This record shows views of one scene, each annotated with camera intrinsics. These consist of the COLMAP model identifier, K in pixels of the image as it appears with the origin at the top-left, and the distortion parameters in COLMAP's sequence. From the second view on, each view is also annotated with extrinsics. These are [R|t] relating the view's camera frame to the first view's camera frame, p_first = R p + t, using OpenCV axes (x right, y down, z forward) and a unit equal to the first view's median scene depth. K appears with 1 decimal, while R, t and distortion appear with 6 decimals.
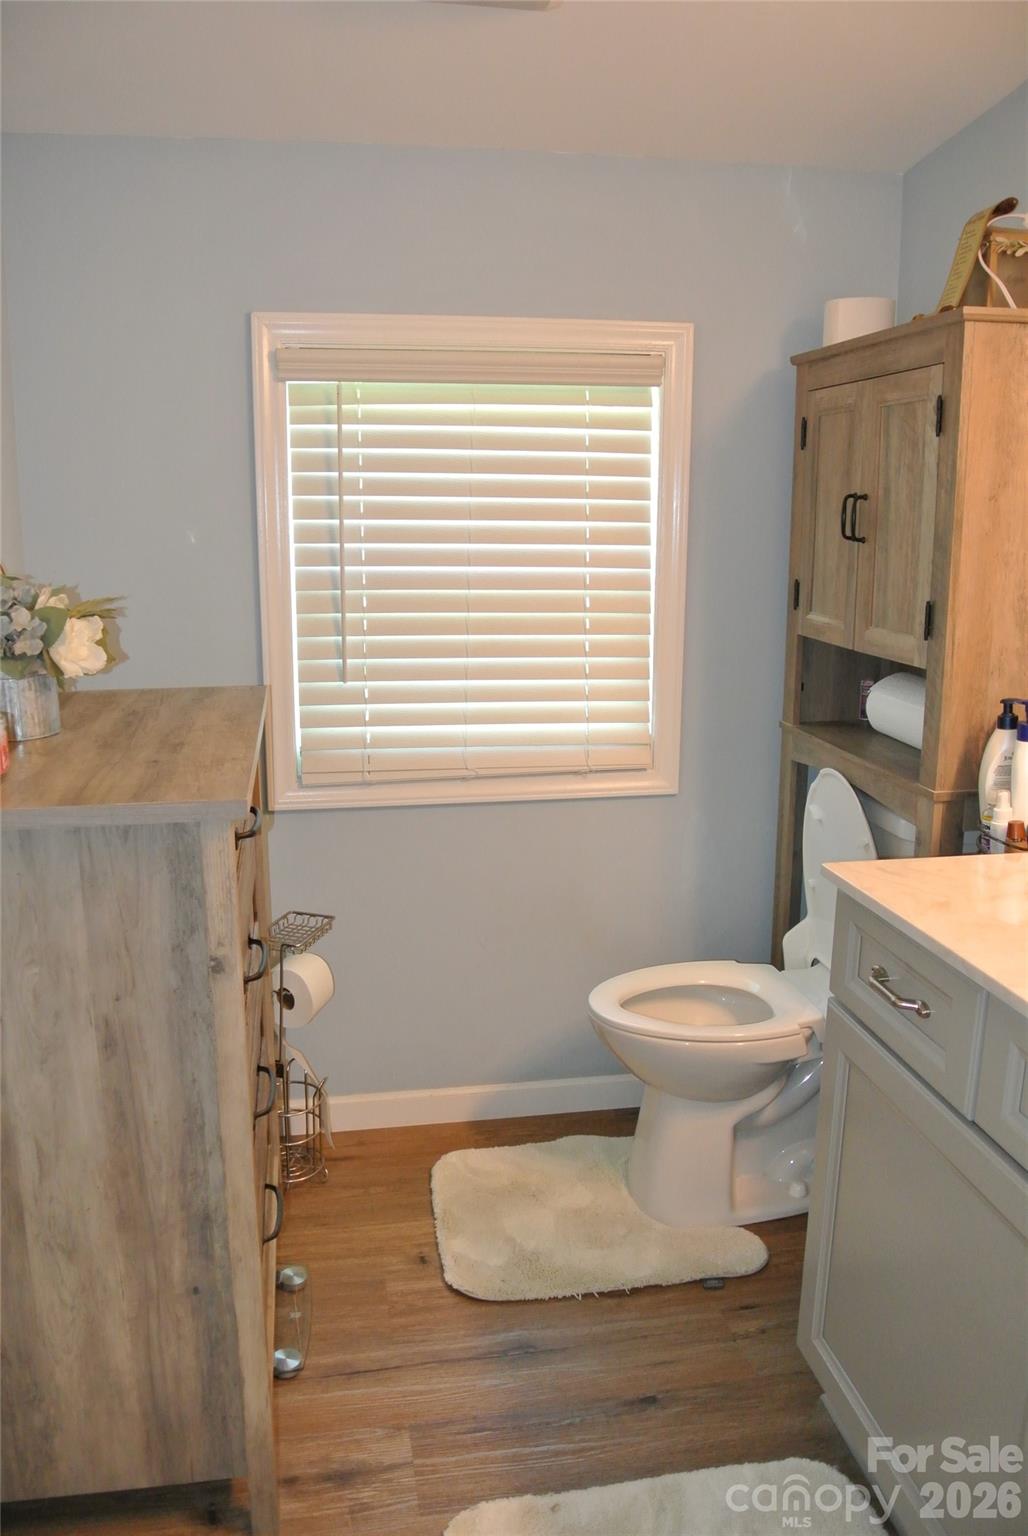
lens RADIAL K [[1190.6, 0, 499.7], [0, 1190.6, 762.3], [0, 0, 1]] dist [-0.088228, 0.039844]
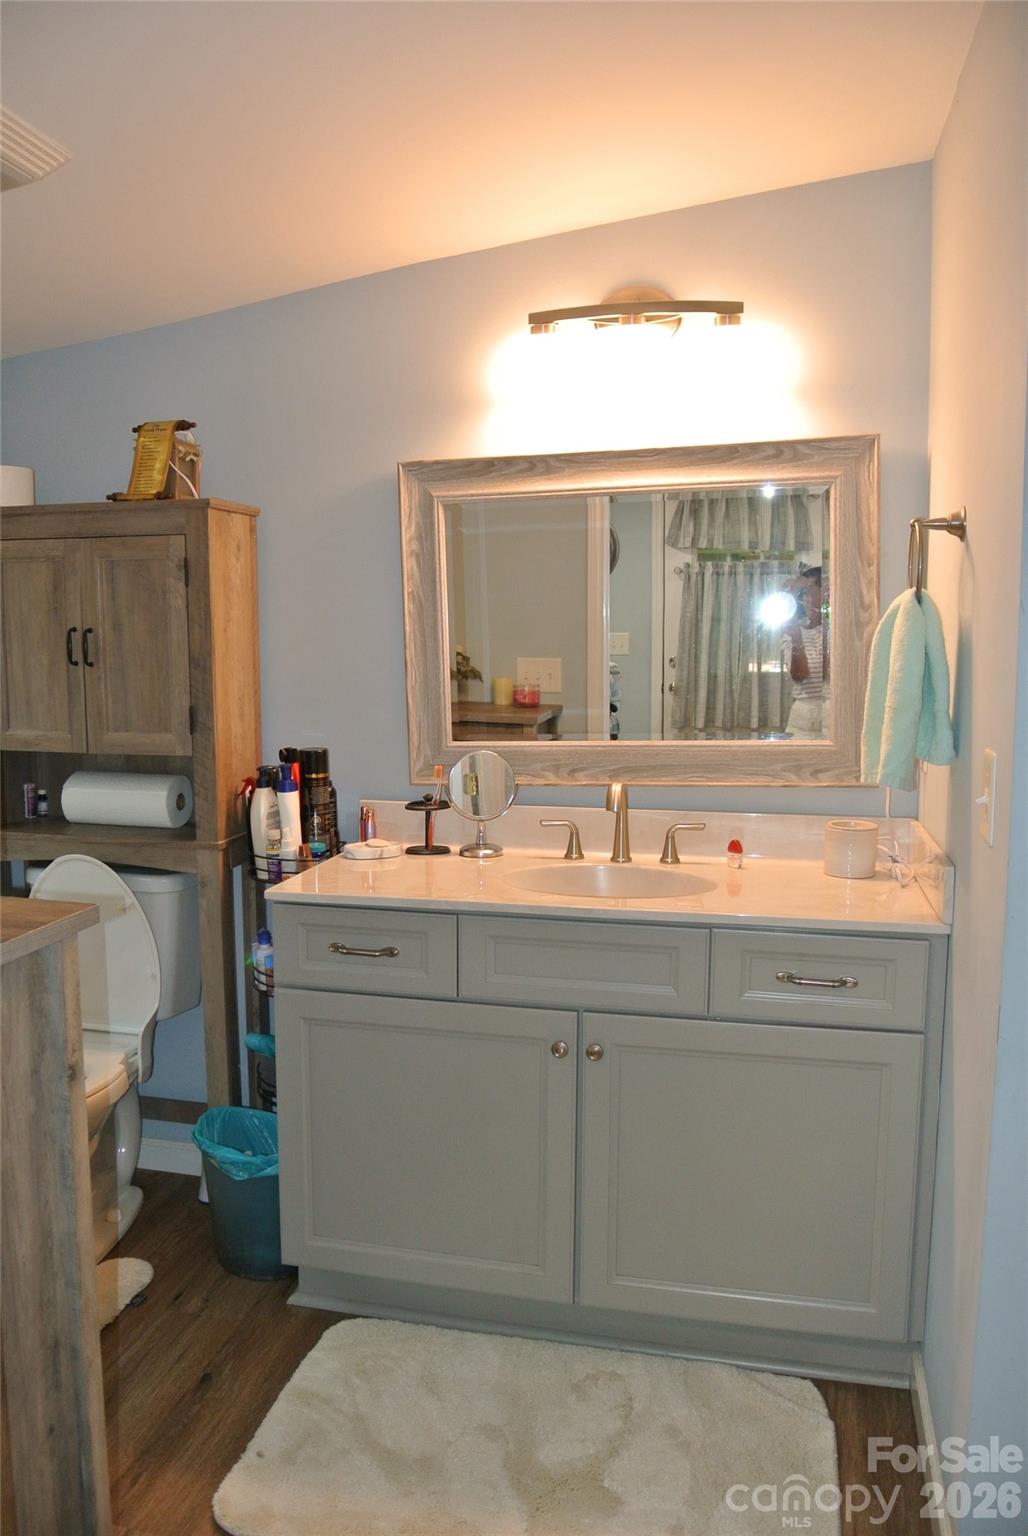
lens RADIAL K [[1190.6, 0, 499.7], [0, 1190.6, 762.3], [0, 0, 1]] dist [-0.088228, 0.039844]
pose [[0.387541, -0.101349, 0.916264, -0.763104], [0.196511, 0.980175, 0.025302, -0.037800], [-0.900664, 0.170251, 0.399775, 0.145472]]
